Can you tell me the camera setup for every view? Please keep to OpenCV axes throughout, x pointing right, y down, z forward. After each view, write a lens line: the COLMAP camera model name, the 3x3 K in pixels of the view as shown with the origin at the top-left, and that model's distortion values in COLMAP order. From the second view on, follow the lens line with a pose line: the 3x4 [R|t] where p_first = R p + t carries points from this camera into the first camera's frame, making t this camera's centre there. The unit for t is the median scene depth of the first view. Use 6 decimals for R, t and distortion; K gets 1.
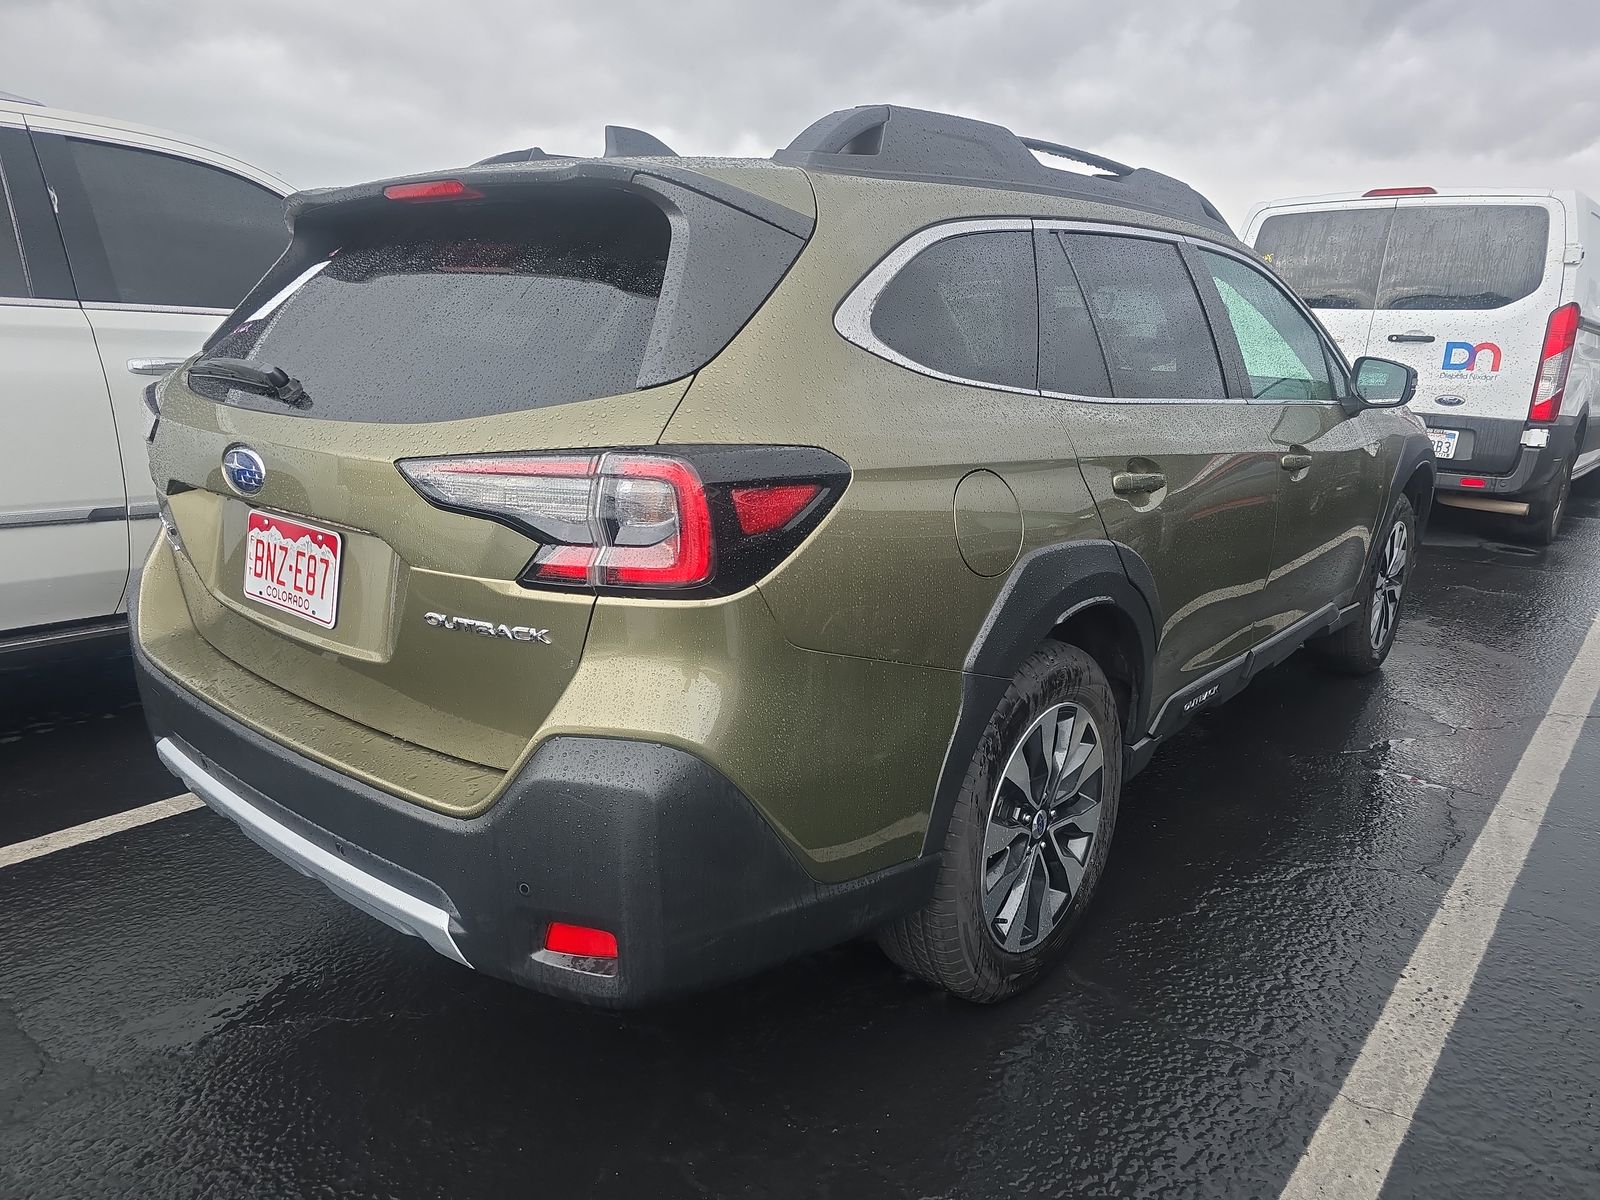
lens RADIAL K [[1069.2, 0, 800.0], [0, 1069.2, 600.0], [0, 0, 1]] dist [0.053557, -0.065992]
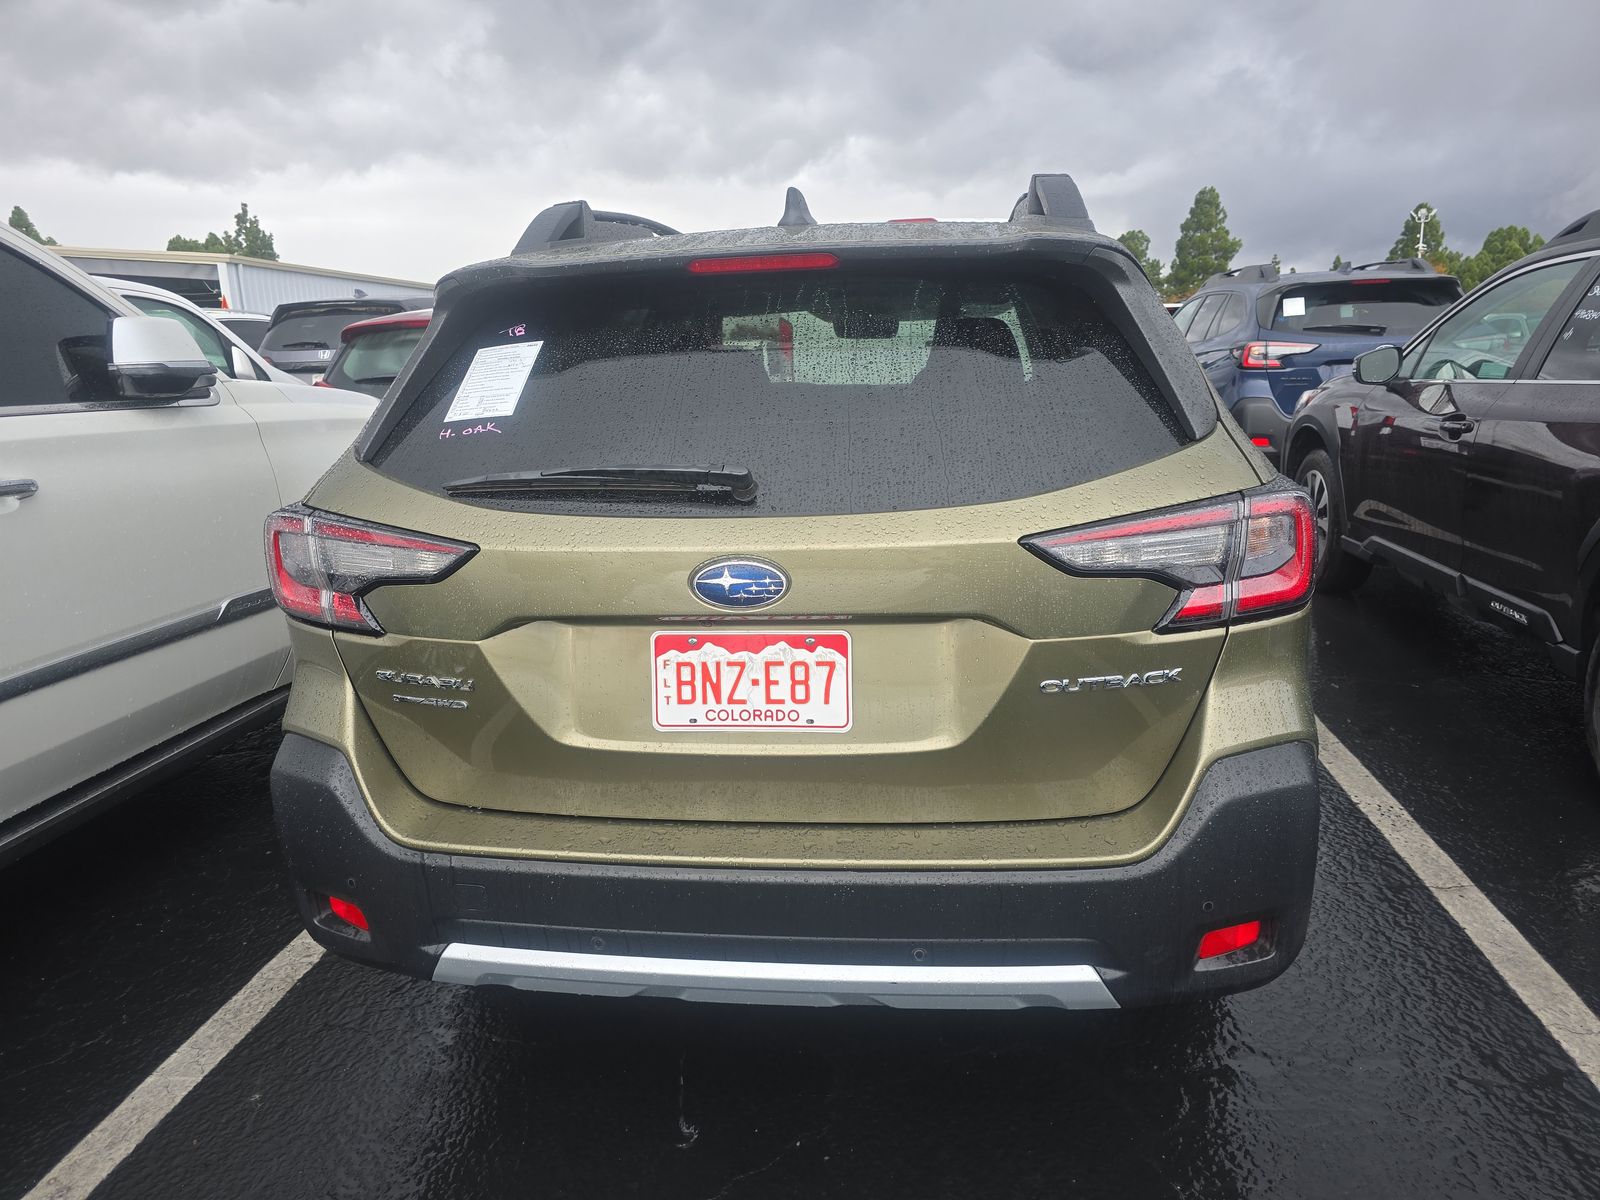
lens RADIAL K [[1049.1, 0, 761.6], [0, 1049.1, 600.4], [0, 0, 1]] dist [0.044935, -0.030976]
pose [[0.841232, -0.188544, 0.506735, -0.925039], [0.192428, 0.980266, 0.045283, -0.139757], [-0.505273, 0.059417, 0.860912, 0.237554]]
